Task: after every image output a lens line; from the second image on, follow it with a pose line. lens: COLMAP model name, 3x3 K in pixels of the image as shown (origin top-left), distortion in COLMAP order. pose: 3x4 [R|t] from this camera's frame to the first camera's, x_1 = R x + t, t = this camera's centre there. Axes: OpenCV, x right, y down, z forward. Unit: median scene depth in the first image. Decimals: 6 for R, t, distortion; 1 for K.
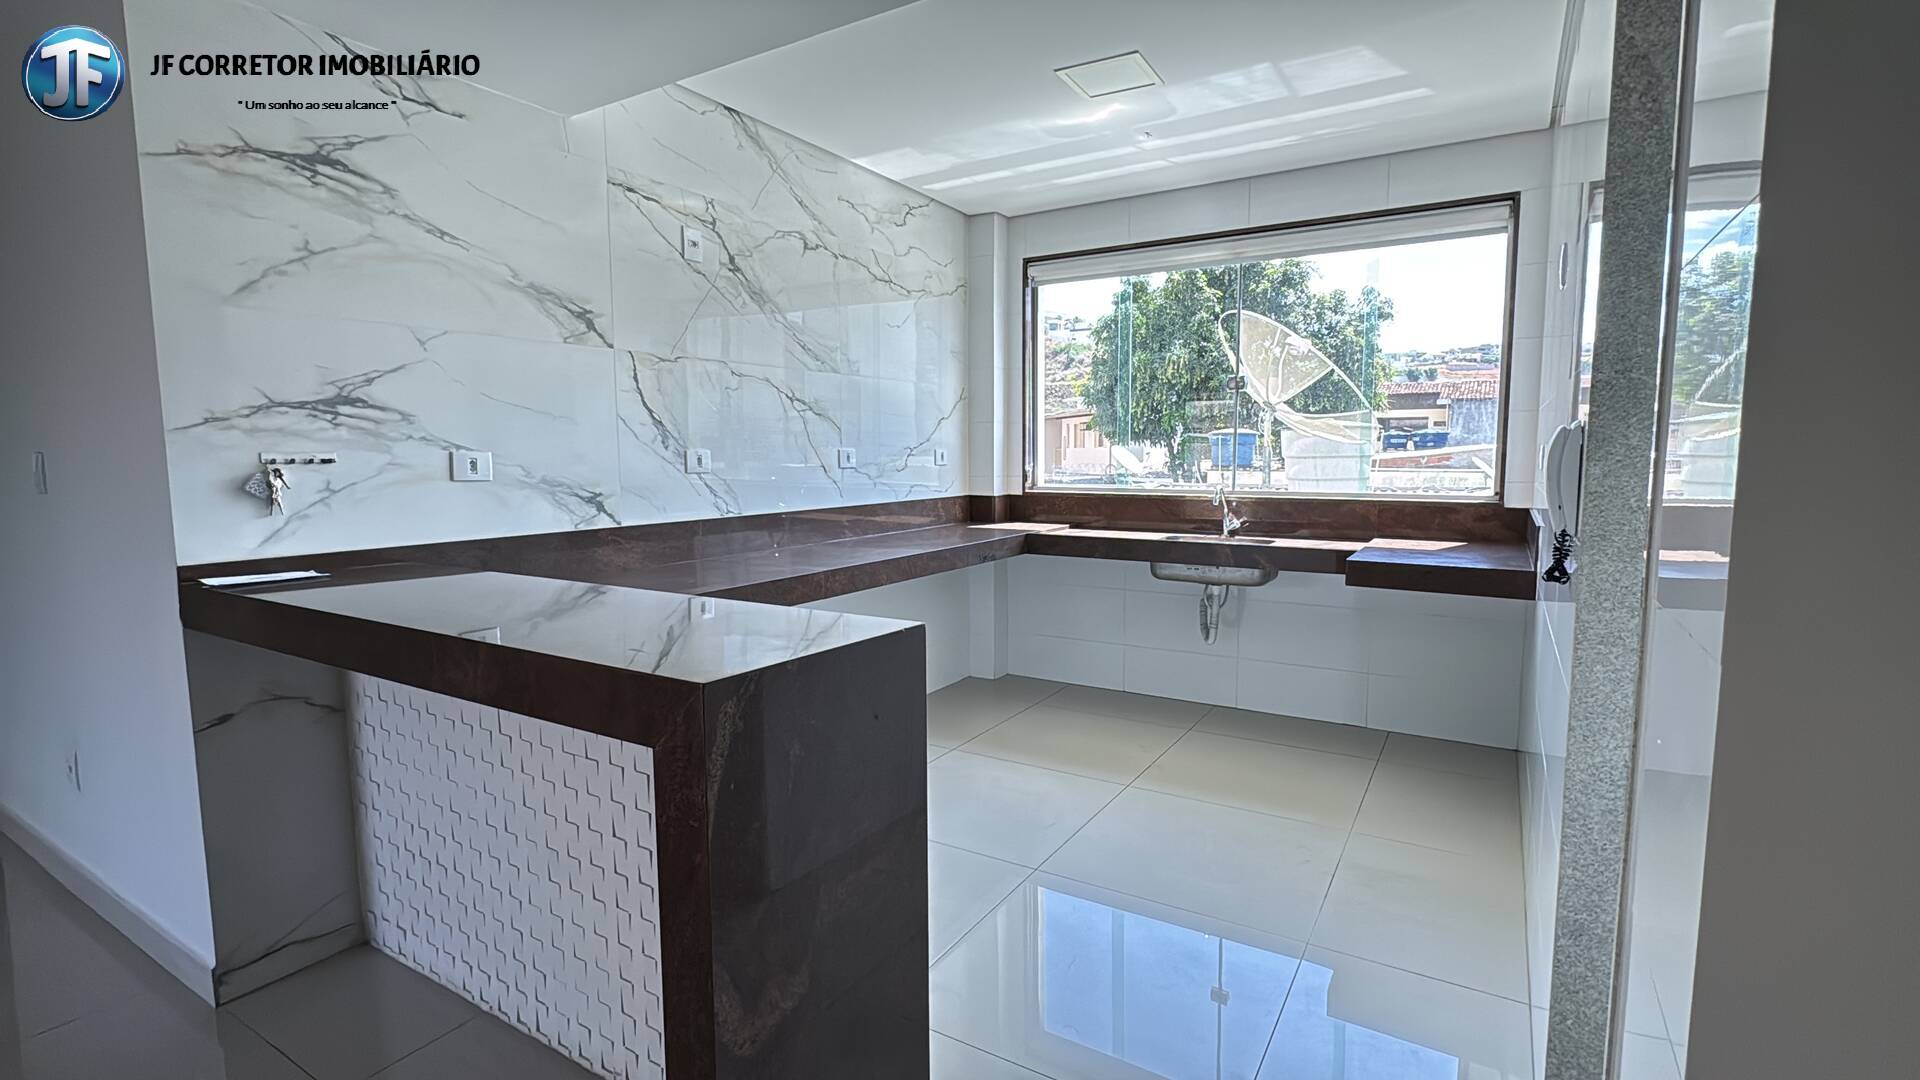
lens RADIAL K [[874.8, 0, 959.6], [0, 874.8, 539.5], [0, 0, 1]] dist [-0.001595, -0.000356]
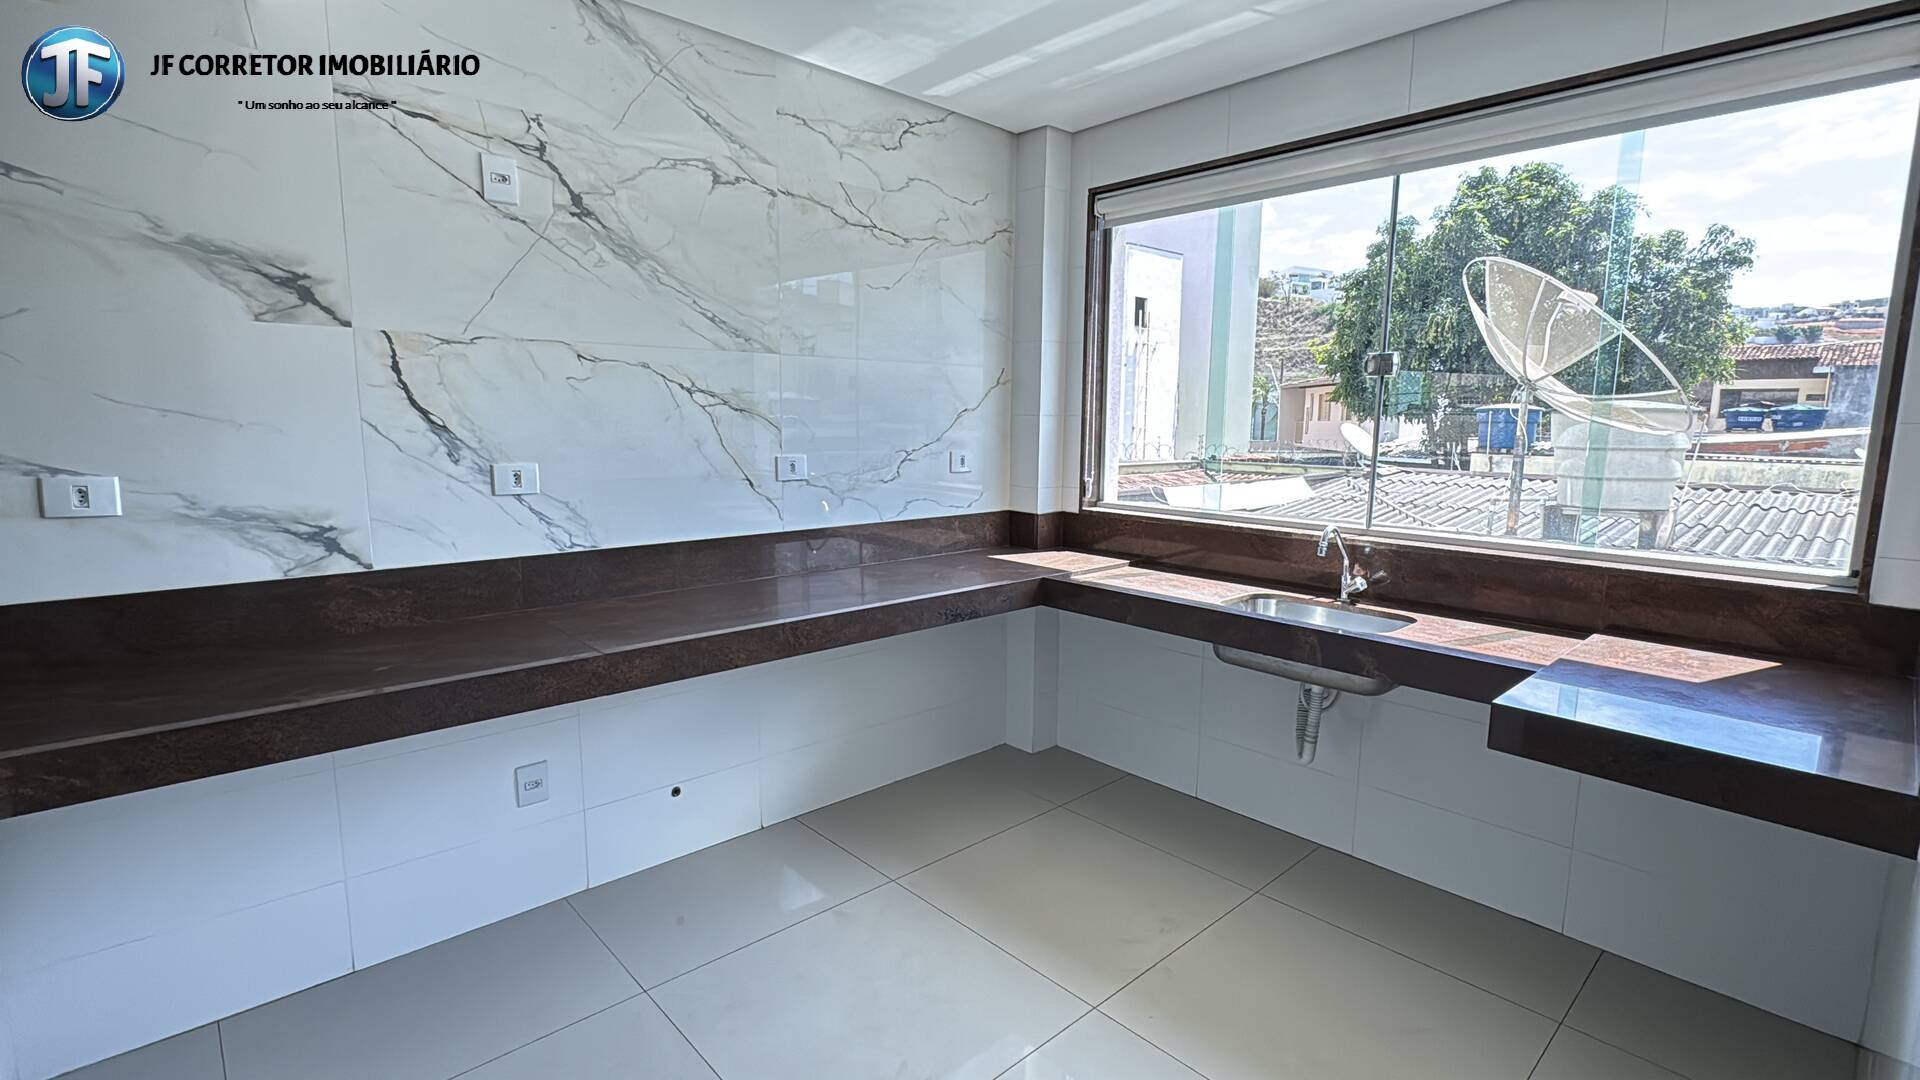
lens RADIAL K [[874.8, 0, 959.6], [0, 874.8, 539.5], [0, 0, 1]] dist [-0.001595, -0.000356]
pose [[0.962962, 0.052626, -0.264450, 0.176115], [-0.042424, 0.998124, 0.044147, -0.058878], [0.266278, -0.031293, 0.963388, 0.263476]]
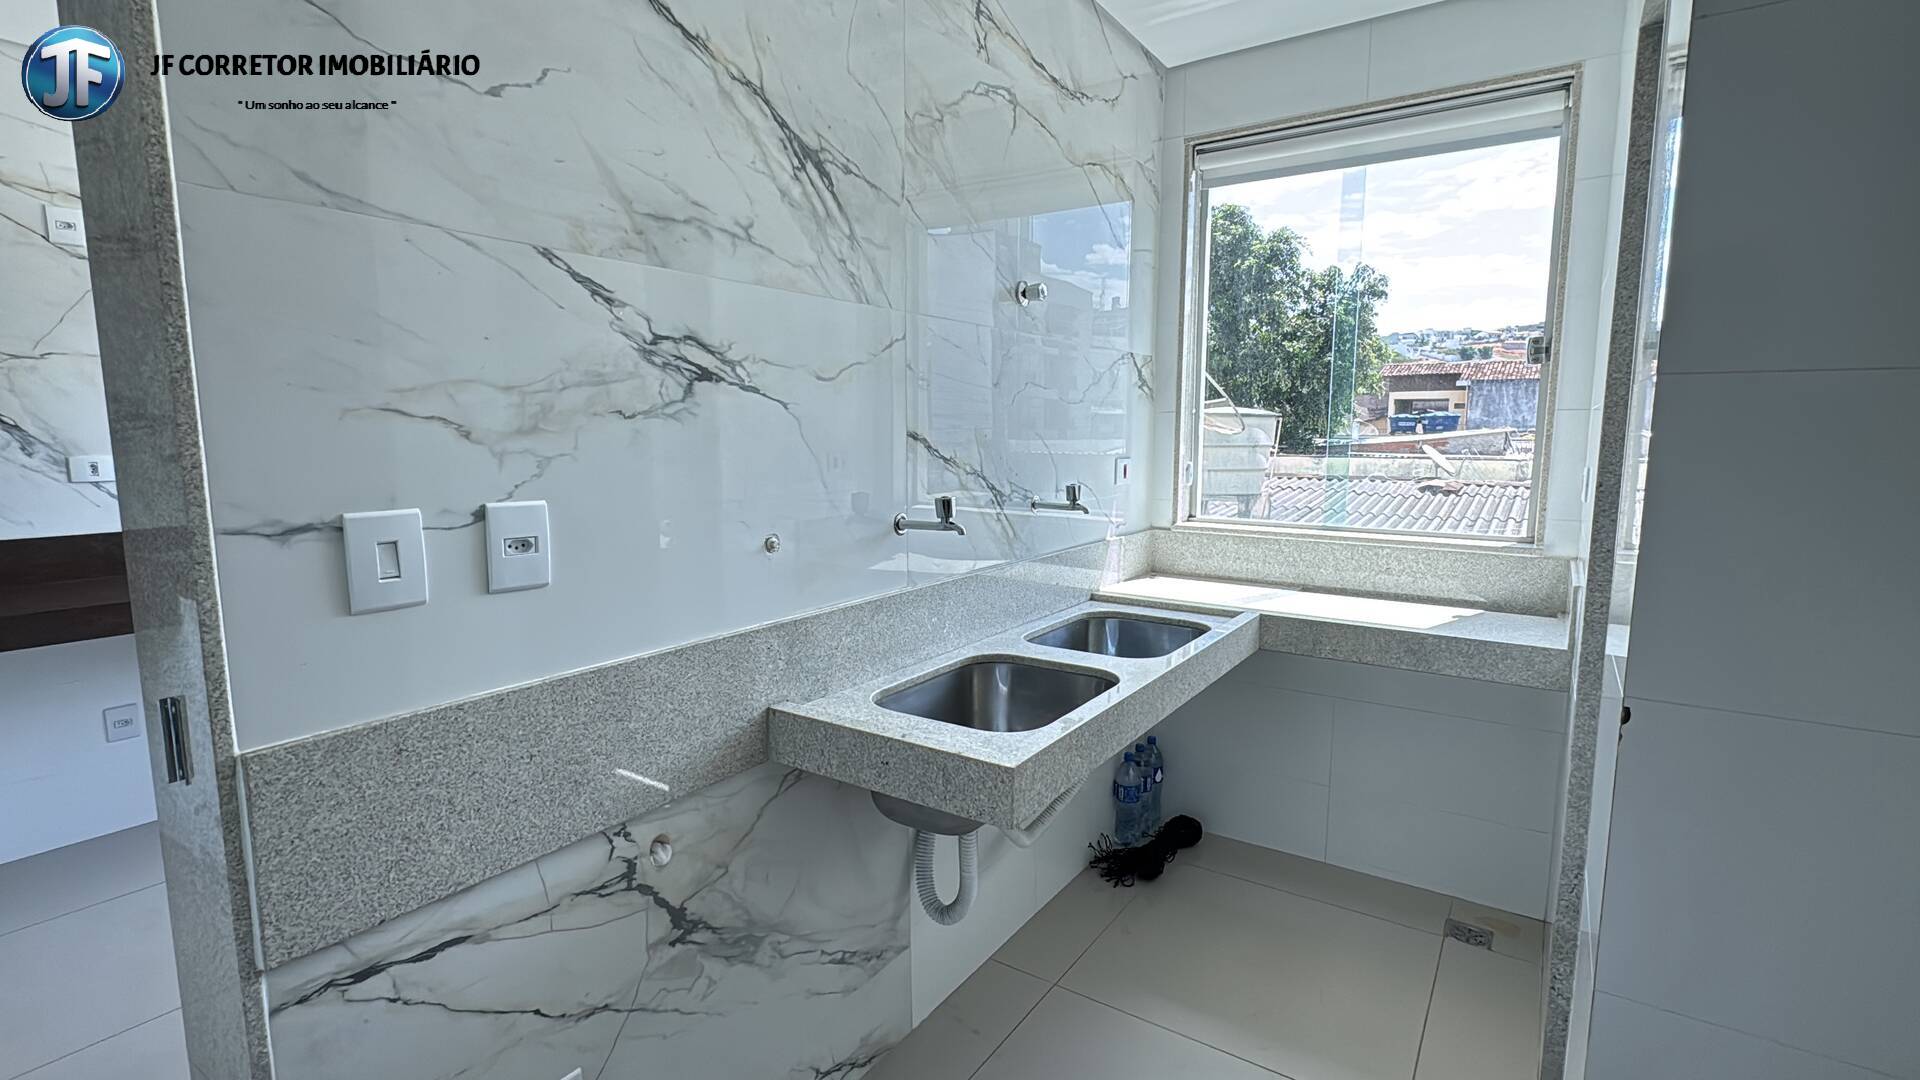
lens RADIAL K [[874.8, 0, 959.6], [0, 874.8, 539.5], [0, 0, 1]] dist [-0.001595, -0.000356]
pose [[0.998919, 0.011648, -0.044994, 0.430632], [-0.010544, 0.999639, 0.024694, -0.032787], [0.045266, -0.024193, 0.998682, 0.095989]]
